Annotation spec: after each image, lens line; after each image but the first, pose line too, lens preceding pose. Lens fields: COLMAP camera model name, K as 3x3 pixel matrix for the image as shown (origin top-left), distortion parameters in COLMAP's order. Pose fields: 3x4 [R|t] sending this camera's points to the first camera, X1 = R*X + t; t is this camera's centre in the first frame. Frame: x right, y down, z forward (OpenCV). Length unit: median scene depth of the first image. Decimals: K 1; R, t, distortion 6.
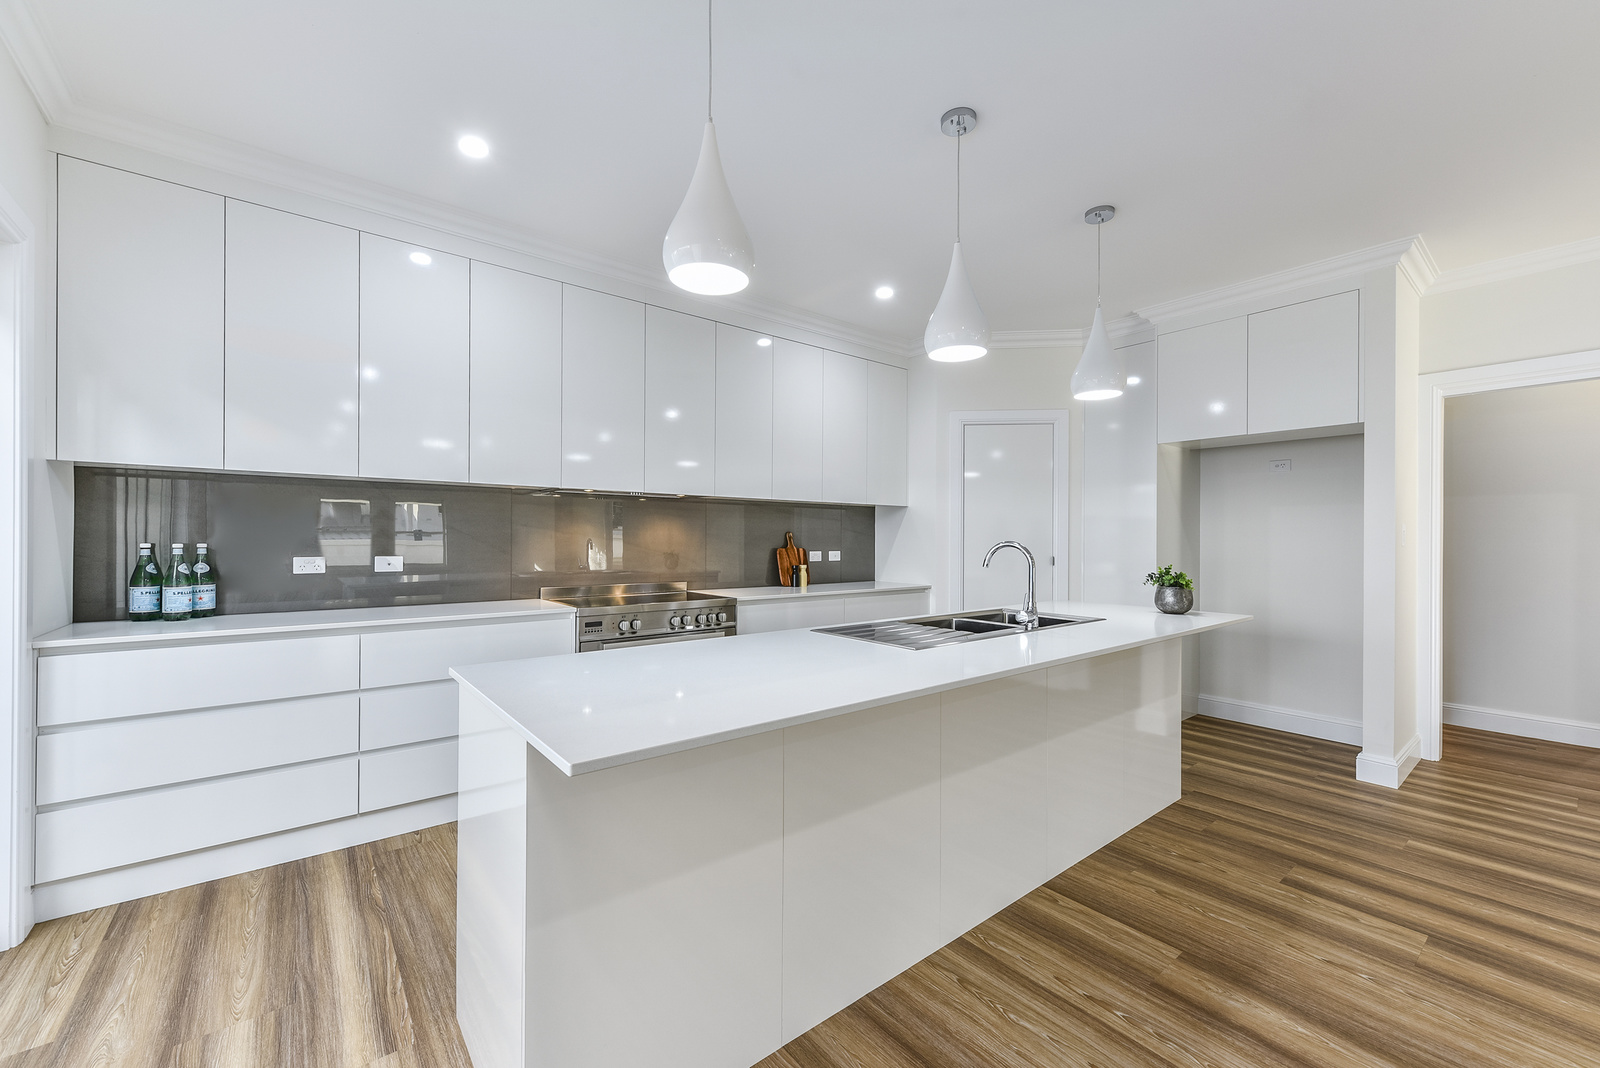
lens RADIAL K [[638.0, 0, 797.6], [0, 638.0, 537.5], [0, 0, 1]] dist [-0.003441, -0.000406]
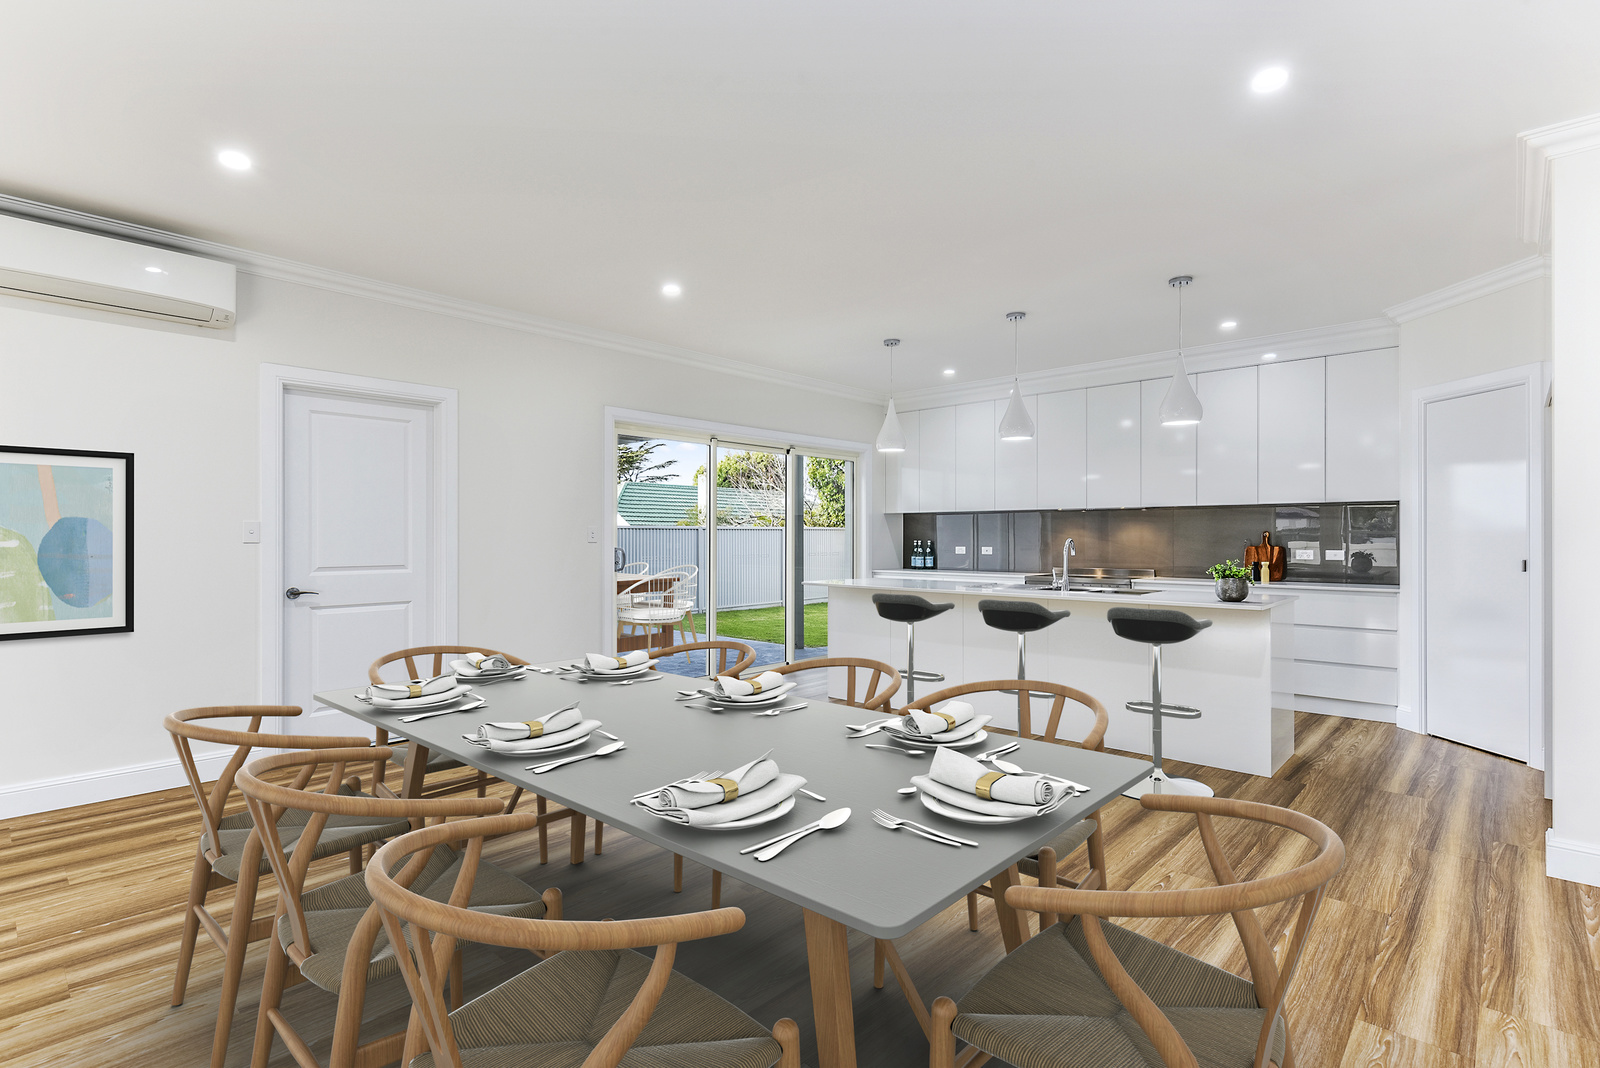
lens RADIAL K [[788.9, 0, 800.9], [0, 788.9, 537.2], [0, 0, 1]] dist [-0.000412, -0.000082]
pose [[0.153011, -0.003556, -0.988218, 2.116829], [0.003744, 0.999988, -0.003018, 0.003340], [0.988217, -0.003238, 0.153022, 0.005884]]
